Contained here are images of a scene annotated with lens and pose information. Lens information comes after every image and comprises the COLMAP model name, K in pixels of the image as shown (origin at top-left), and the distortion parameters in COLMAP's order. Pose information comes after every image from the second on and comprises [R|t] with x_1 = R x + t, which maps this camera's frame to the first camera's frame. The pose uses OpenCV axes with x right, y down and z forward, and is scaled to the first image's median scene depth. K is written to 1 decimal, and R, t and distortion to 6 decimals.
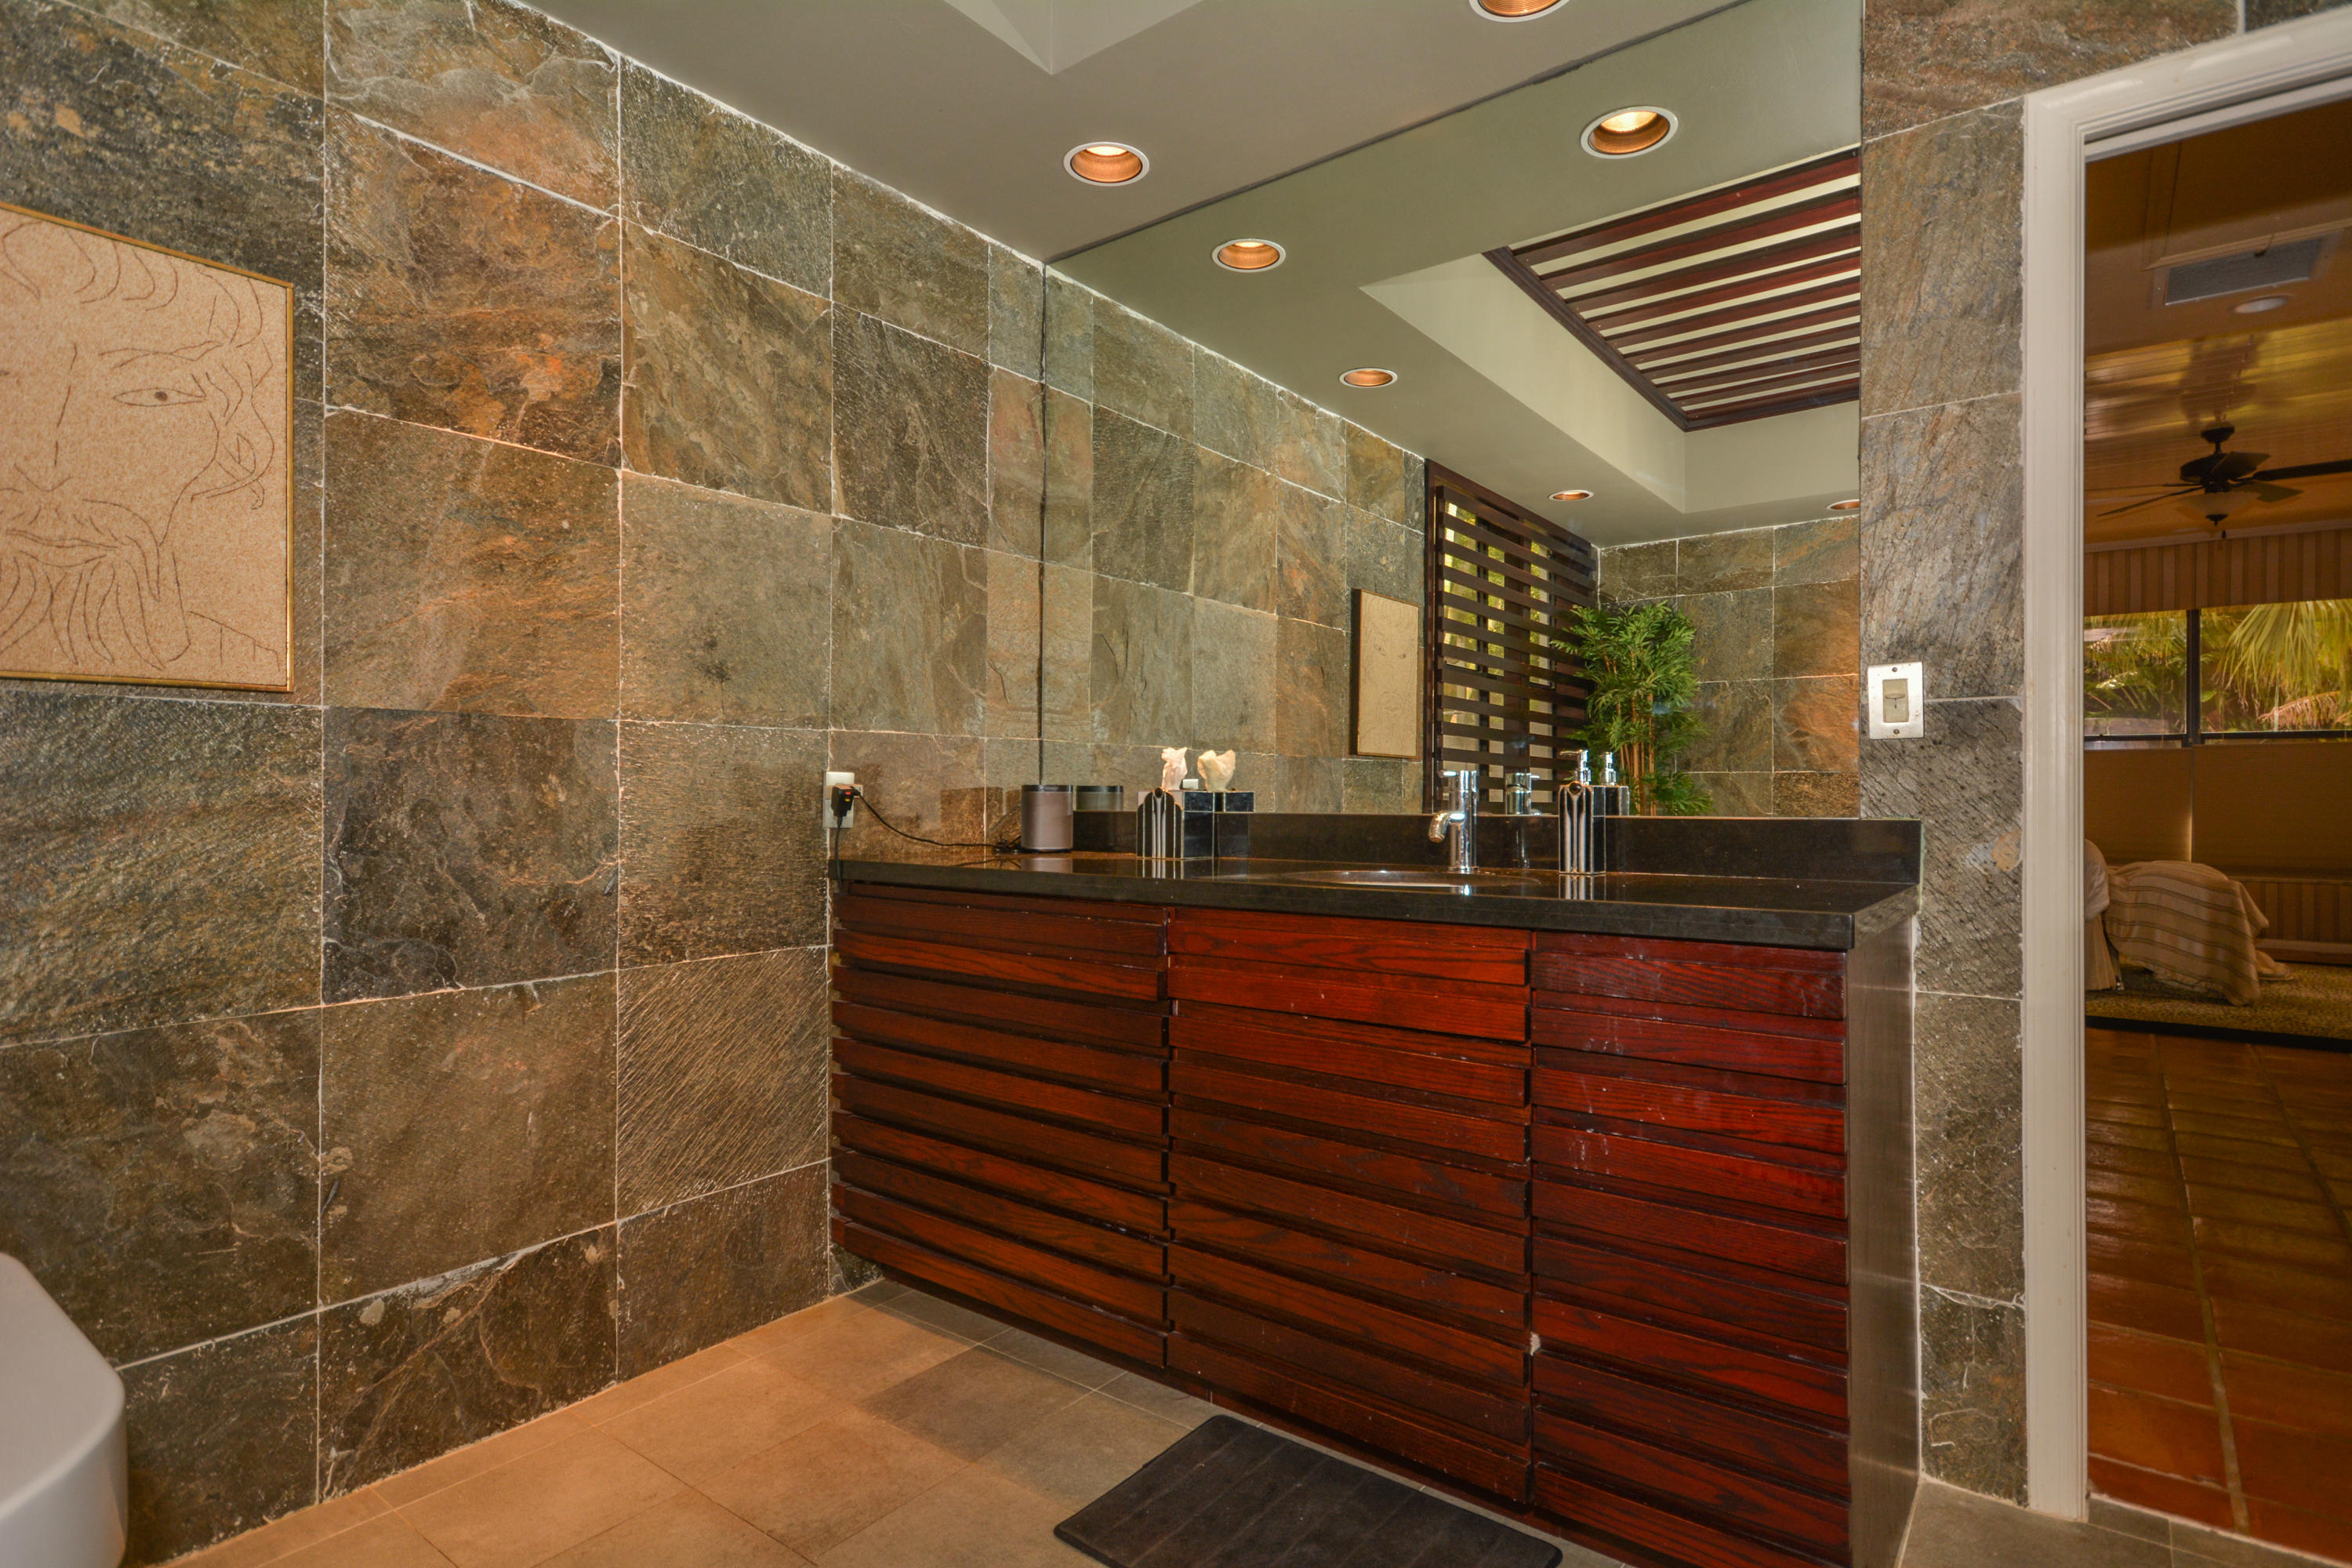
lens RADIAL K [[1162.0, 0, 1150.2], [0, 1162.0, 785.8], [0, 0, 1]] dist [0.014730, -0.009093]
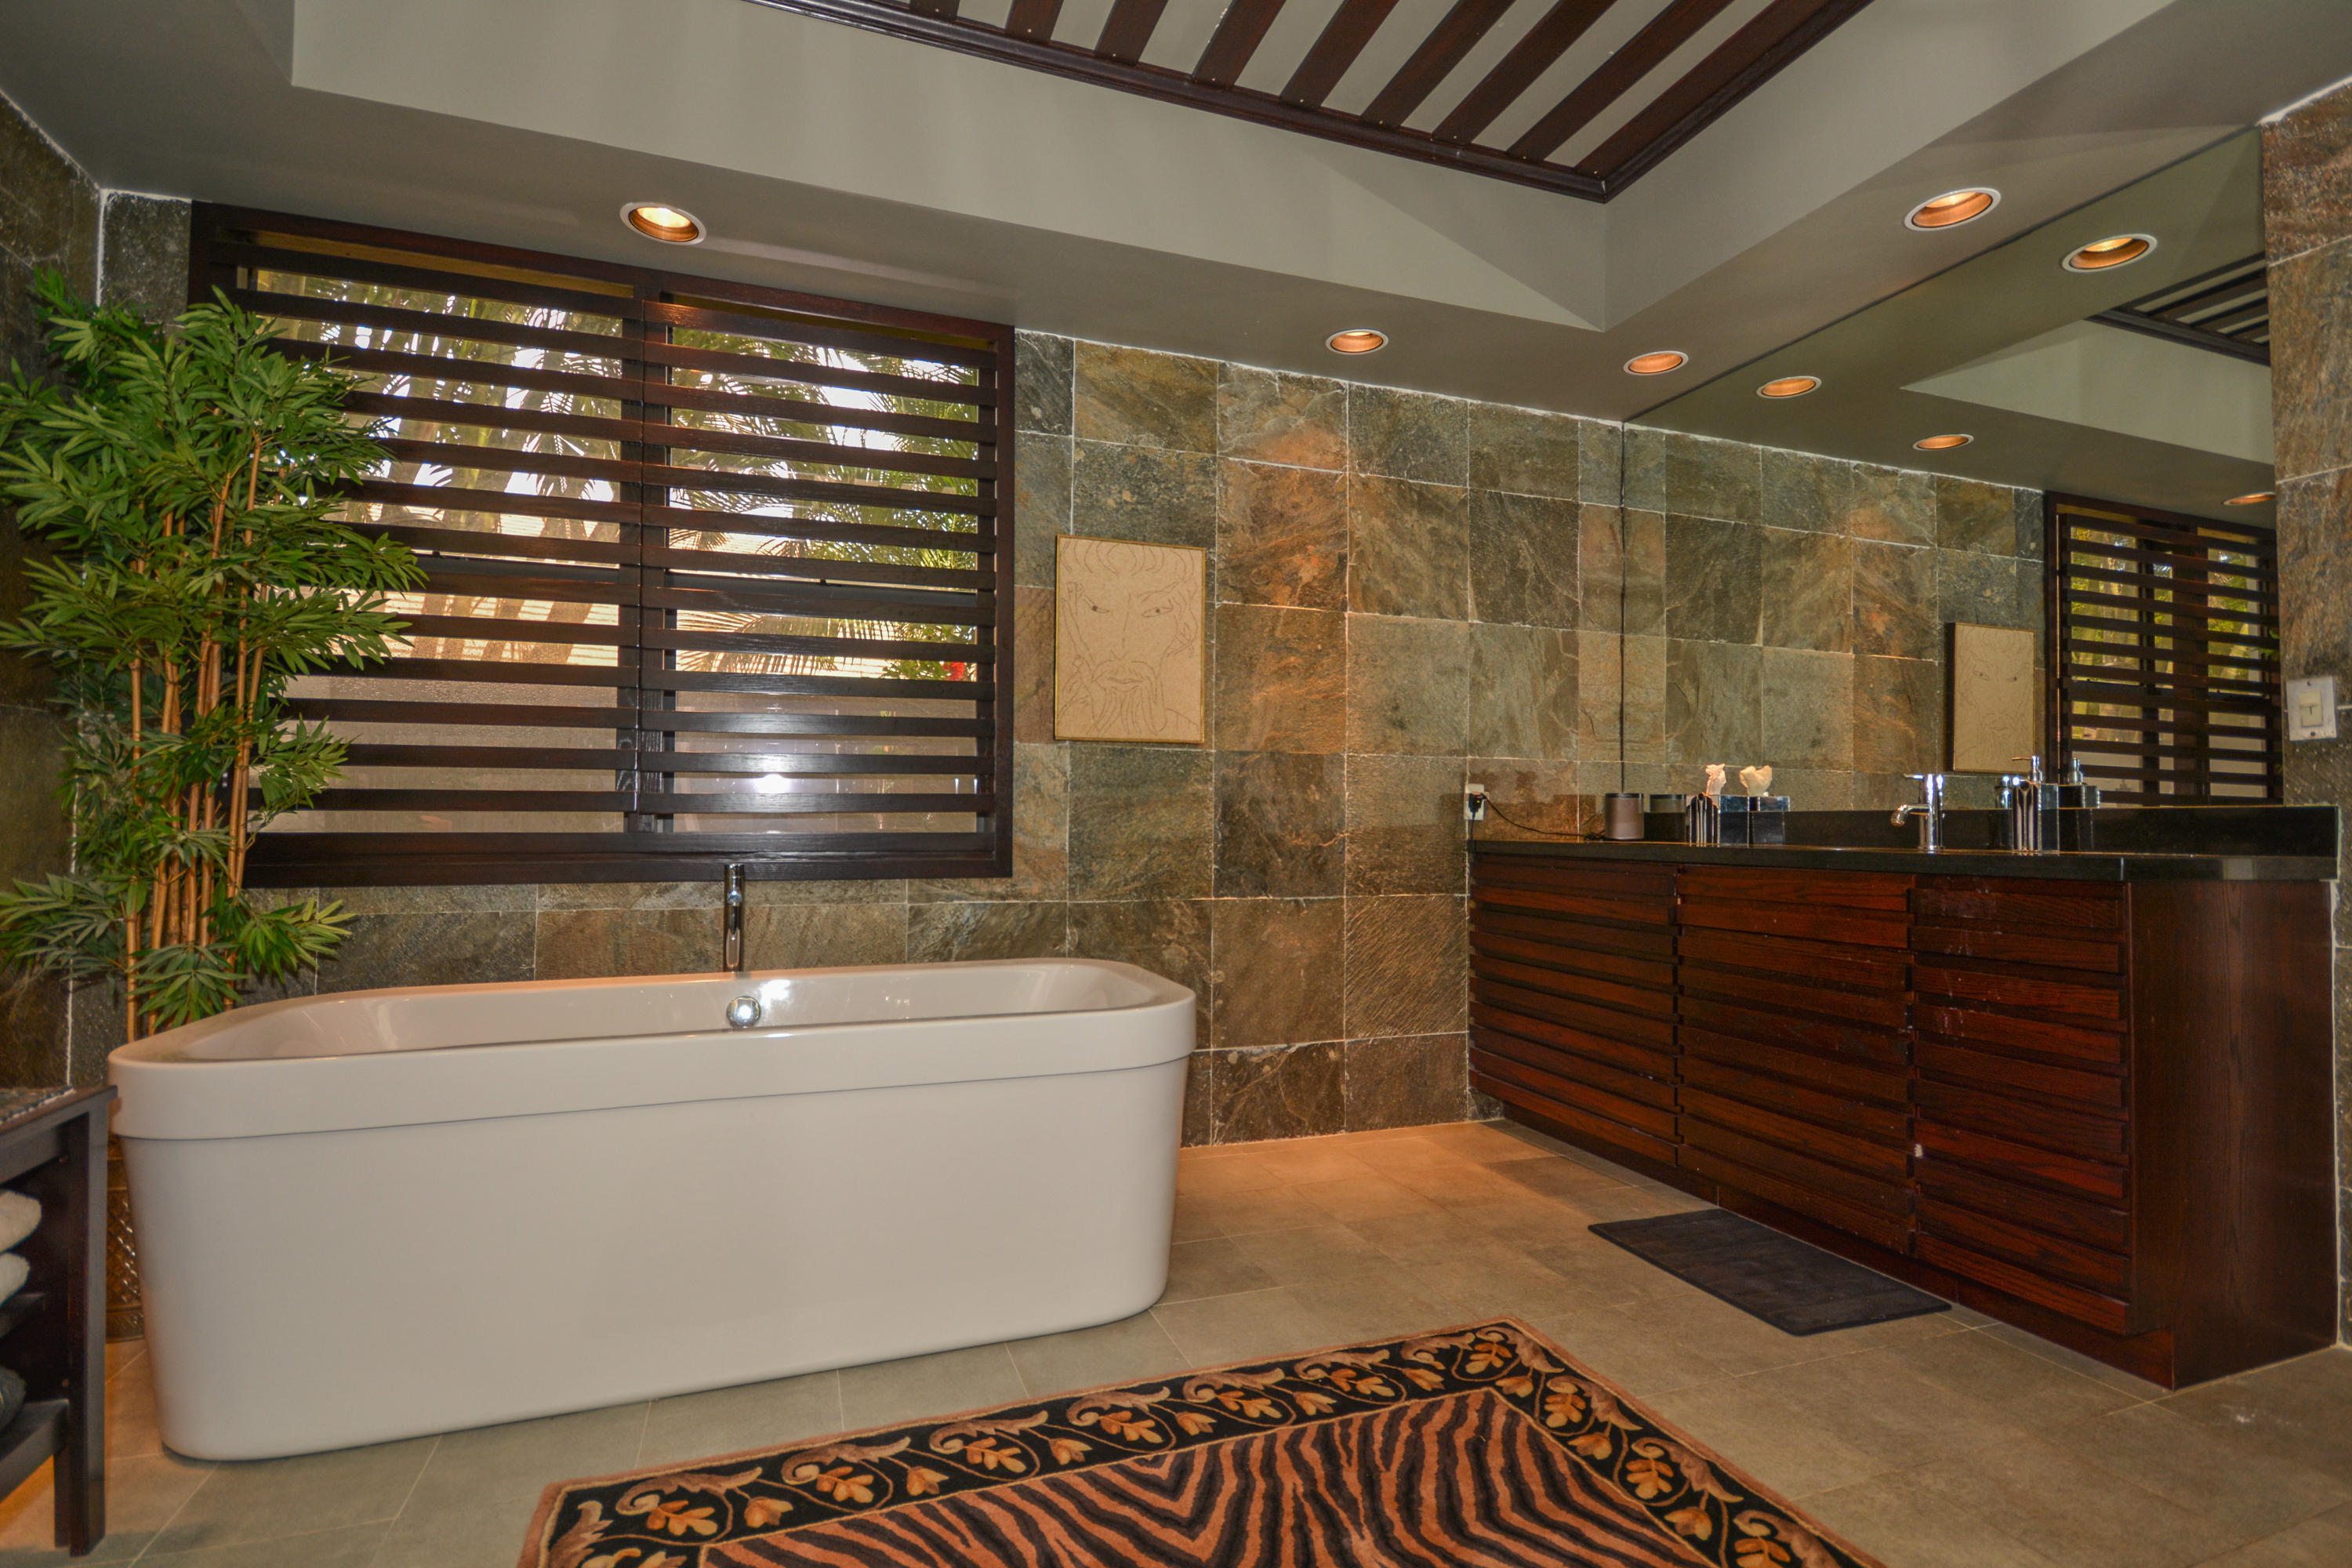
lens RADIAL K [[1044.0, 0, 1207.4], [0, 1044.0, 794.2], [0, 0, 1]] dist [0.015980, -0.013315]
pose [[0.856207, -0.007448, -0.516579, 0.190930], [-0.003859, 0.999776, -0.020811, 0.039662], [0.516618, 0.019812, 0.855987, -0.486356]]
